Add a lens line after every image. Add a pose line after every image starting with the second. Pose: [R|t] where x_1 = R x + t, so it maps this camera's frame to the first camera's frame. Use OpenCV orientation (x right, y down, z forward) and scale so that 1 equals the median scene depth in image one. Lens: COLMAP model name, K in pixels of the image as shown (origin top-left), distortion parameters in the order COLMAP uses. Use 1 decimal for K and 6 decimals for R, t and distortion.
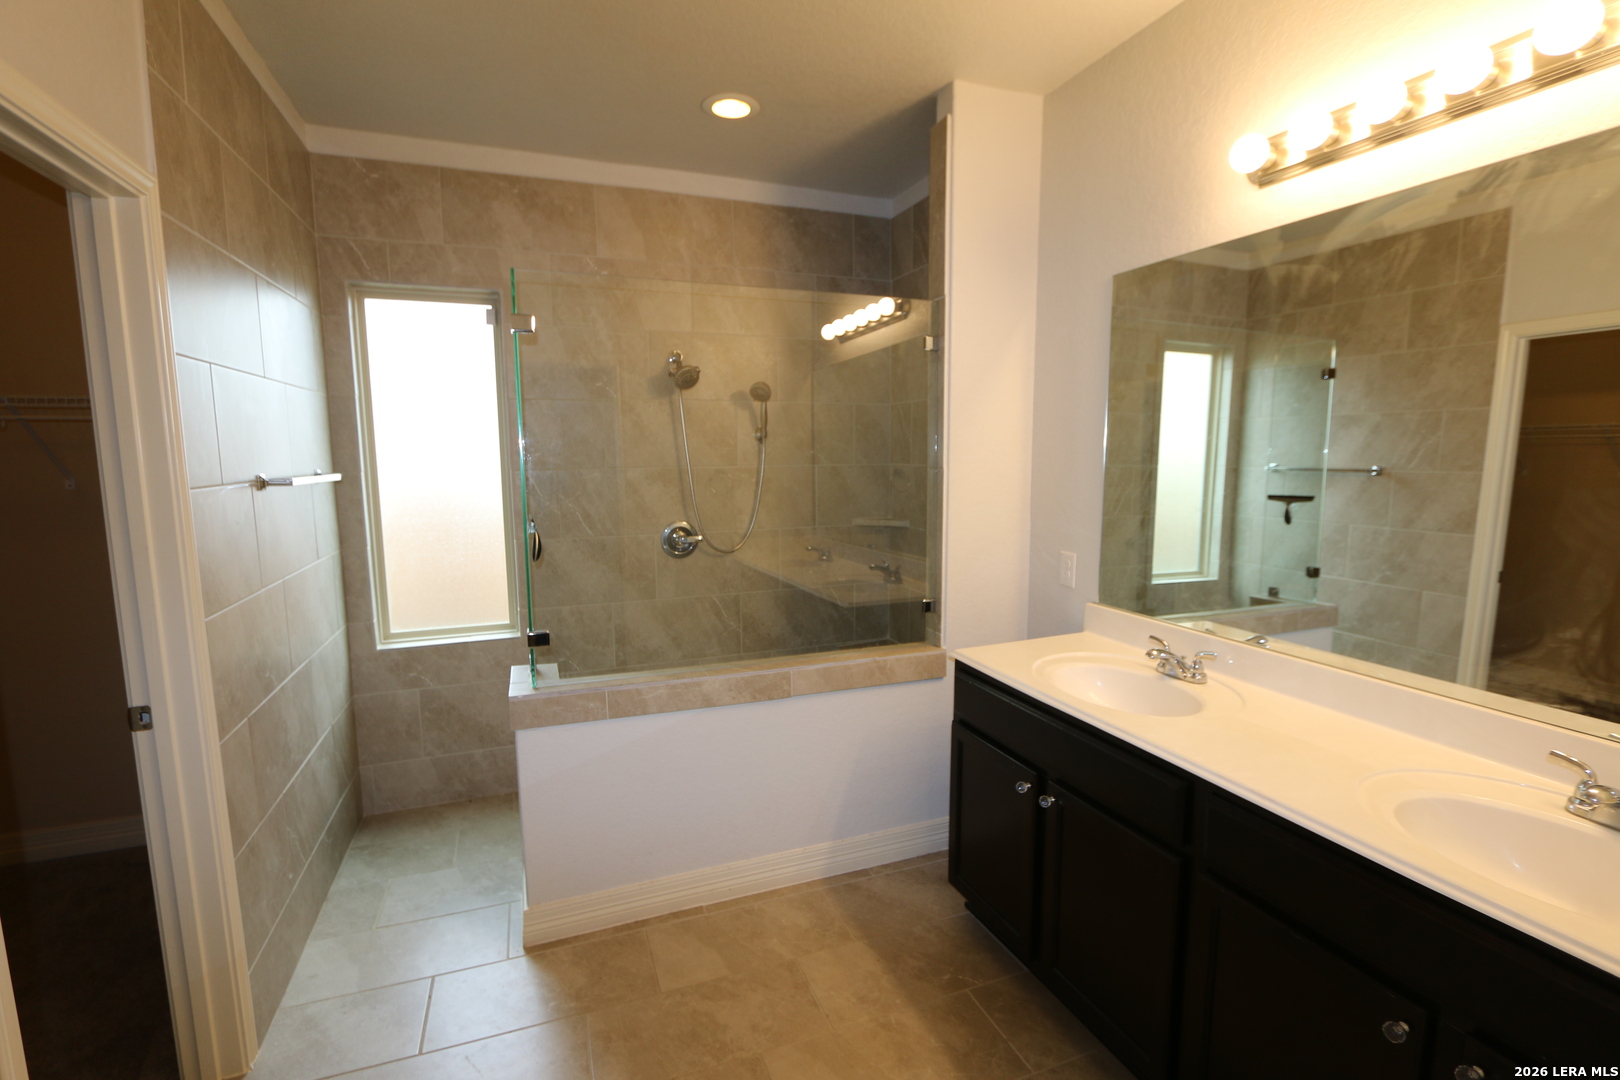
lens RADIAL K [[745.6, 0, 813.7], [0, 745.6, 542.3], [0, 0, 1]] dist [-0.010775, 0.001633]
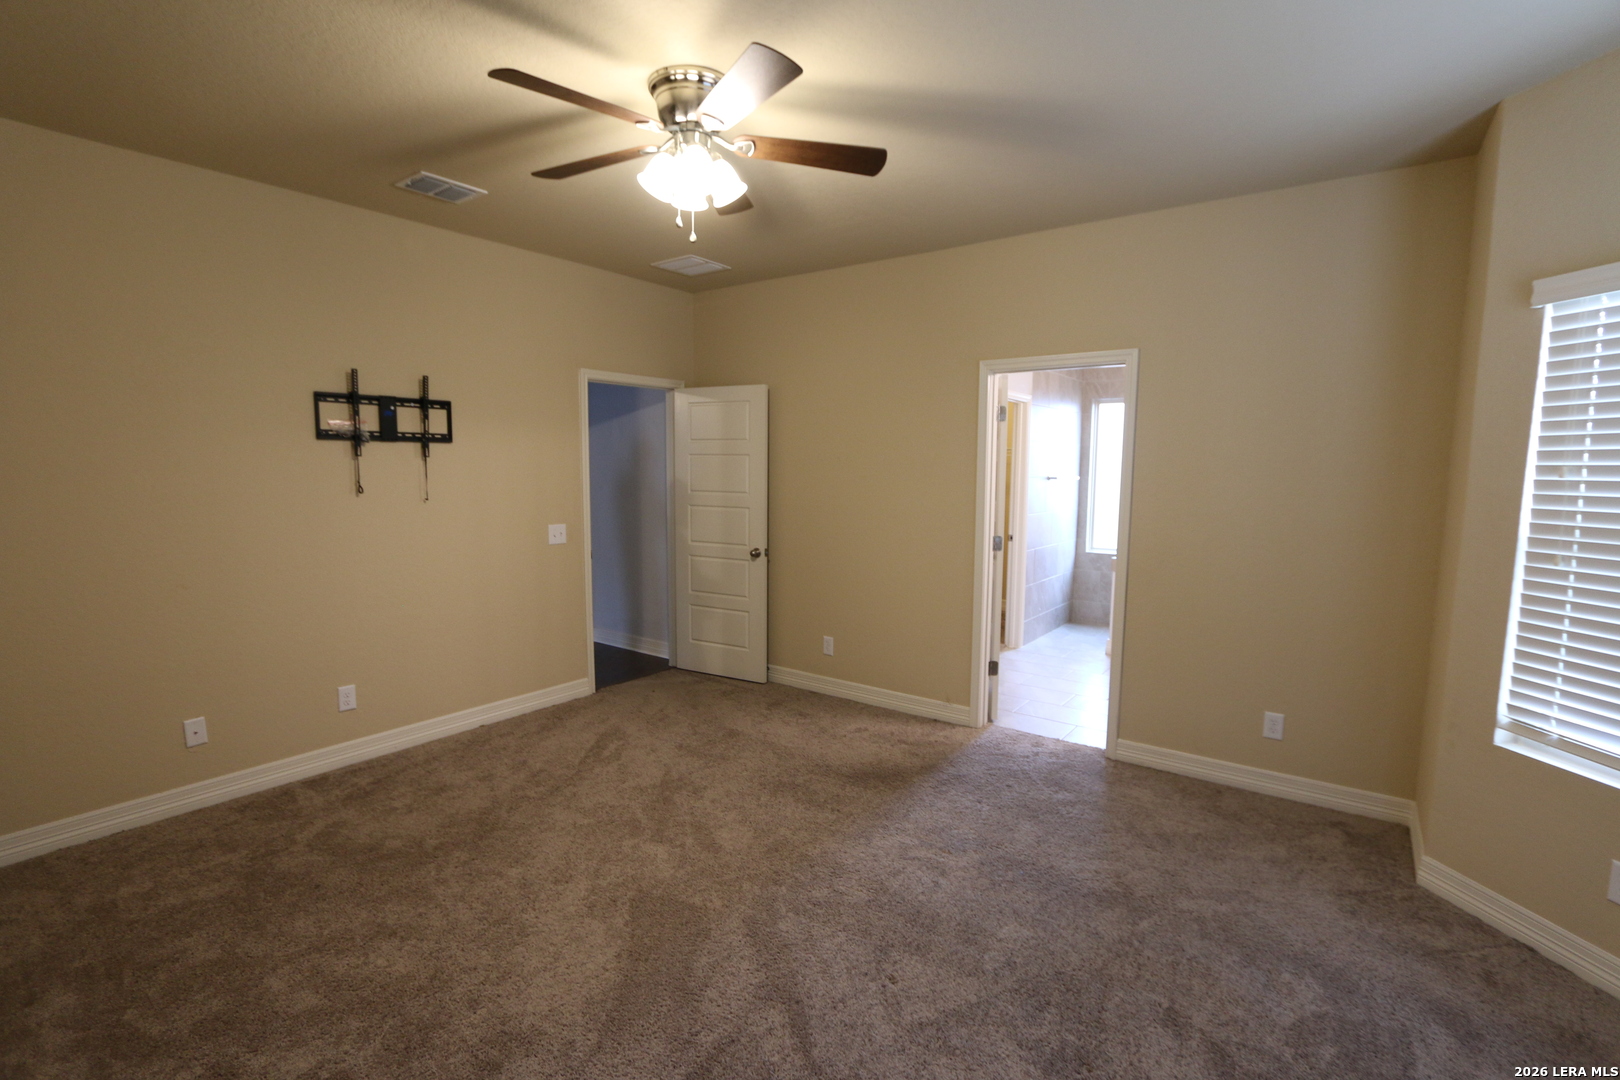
lens RADIAL K [[744.7, 0, 812.7], [0, 744.7, 542.4], [0, 0, 1]] dist [-0.008013, 0.000343]
pose [[0.538759, 0.101318, -0.836345, 0.988430], [-0.114251, 0.992357, 0.046620, 0.112224], [0.834677, 0.070437, 0.546218, -1.098503]]
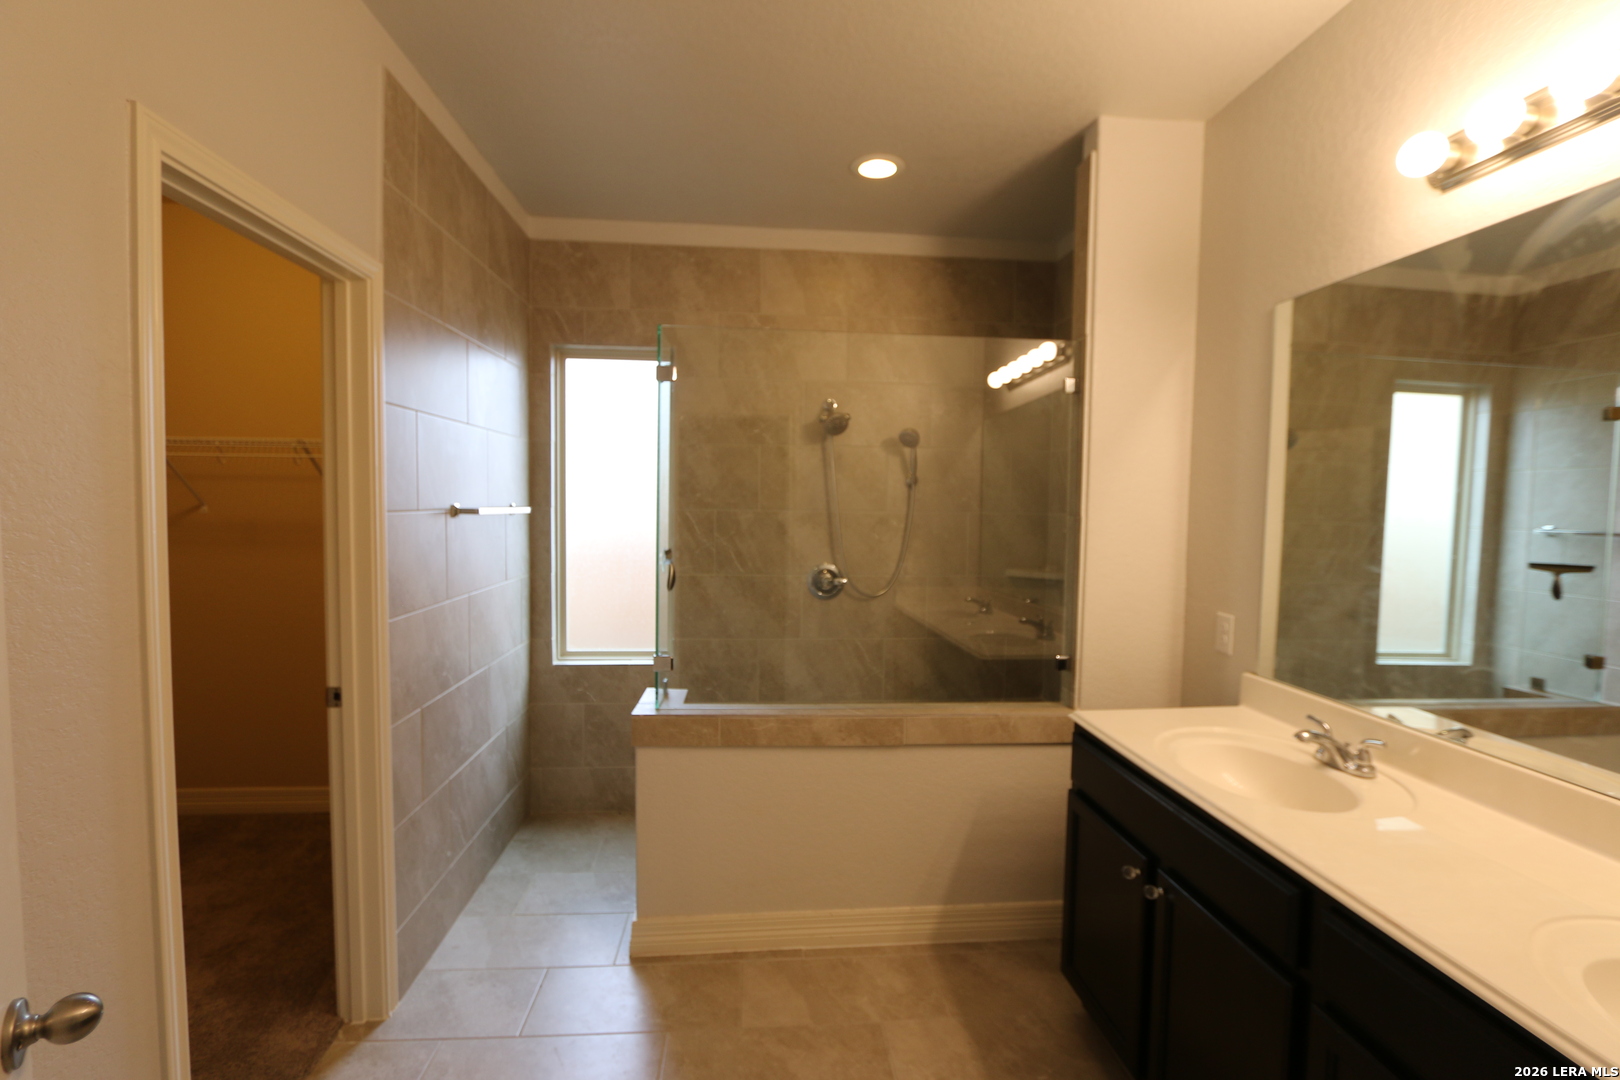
lens RADIAL K [[743.0, 0, 810.0], [0, 743.0, 540.0], [0, 0, 1]] dist [-0.011206, 0.001434]
pose [[0.960460, 0.035004, -0.276209, 0.096054], [-0.055039, 0.996358, -0.065120, 0.009064], [0.272924, 0.077747, 0.958889, 0.014667]]
